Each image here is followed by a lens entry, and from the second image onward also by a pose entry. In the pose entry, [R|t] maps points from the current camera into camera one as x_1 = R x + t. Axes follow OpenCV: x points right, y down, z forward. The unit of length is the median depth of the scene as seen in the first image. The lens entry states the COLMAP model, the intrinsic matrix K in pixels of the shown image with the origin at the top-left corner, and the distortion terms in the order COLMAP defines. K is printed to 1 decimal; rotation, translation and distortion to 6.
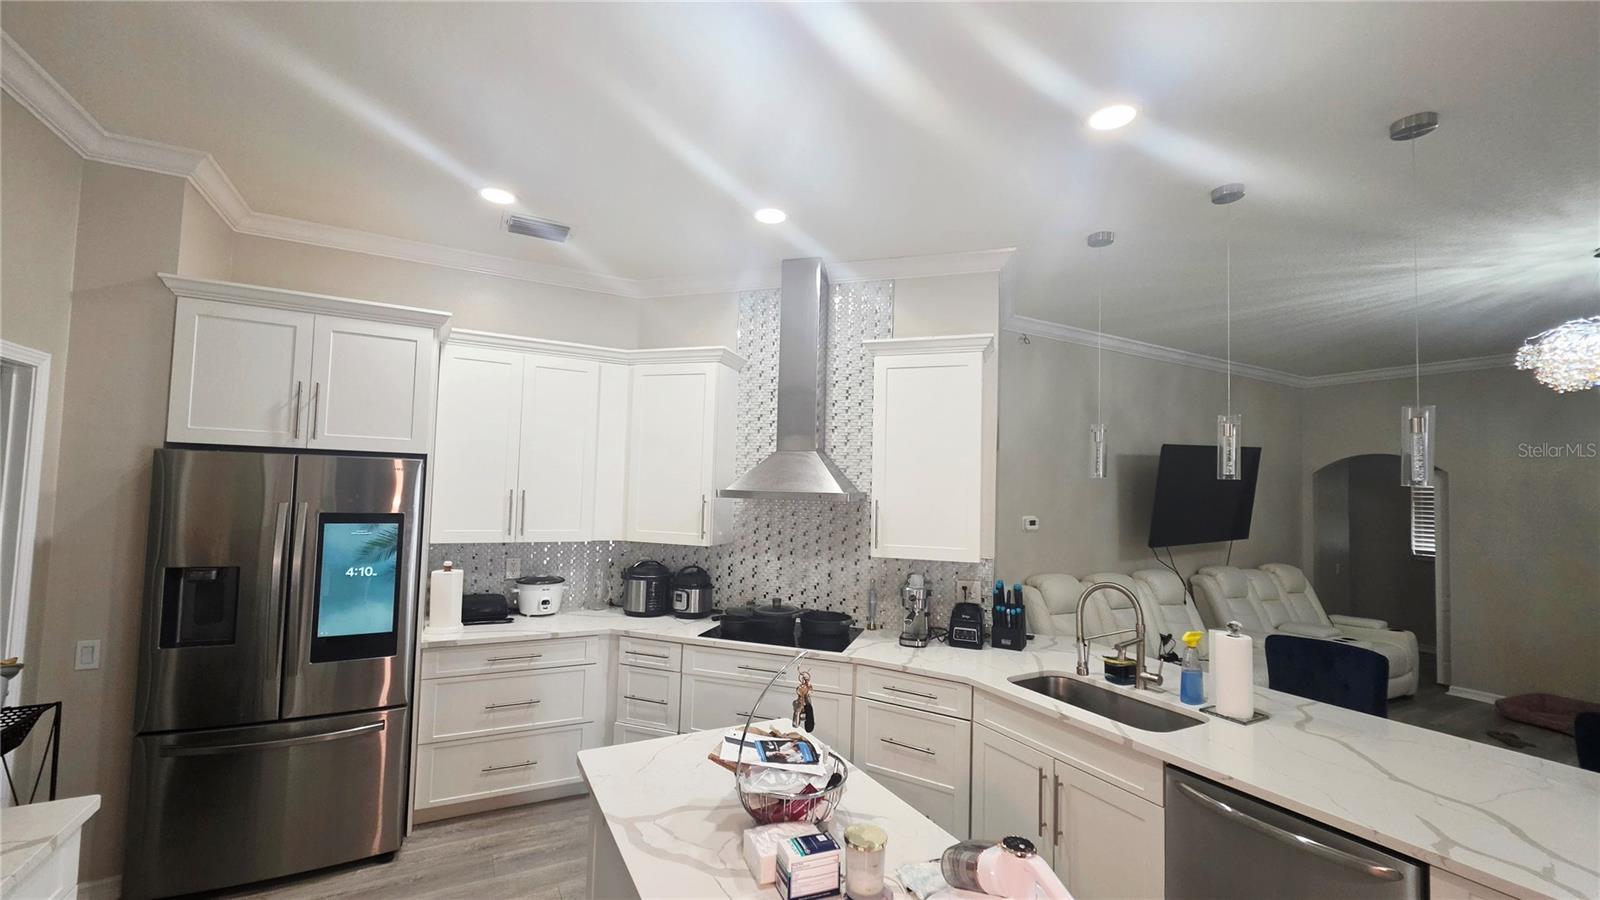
lens RADIAL K [[635.2, 0, 791.7], [0, 635.2, 456.5], [0, 0, 1]] dist [-0.001076, 0.000212]
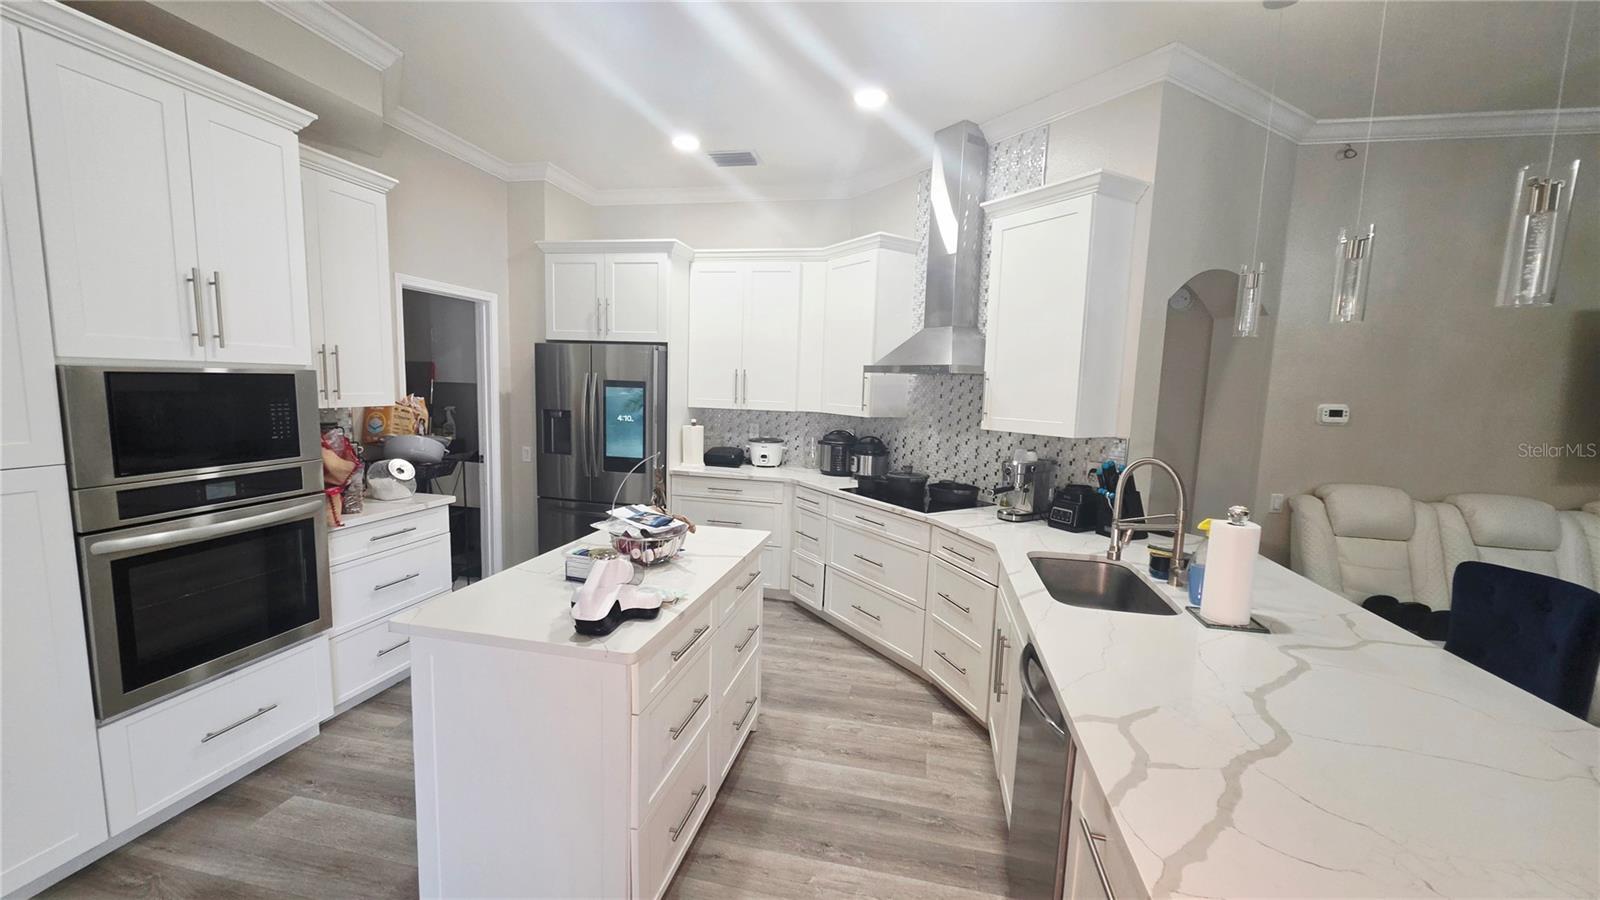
lens RADIAL K [[635.2, 0, 791.7], [0, 635.2, 456.5], [0, 0, 1]] dist [-0.001076, 0.000212]
pose [[0.766461, 0.070901, -0.638366, 0.539919], [0.022126, 0.990384, 0.136564, 0.057793], [0.641910, -0.118796, 0.757522, 0.051462]]
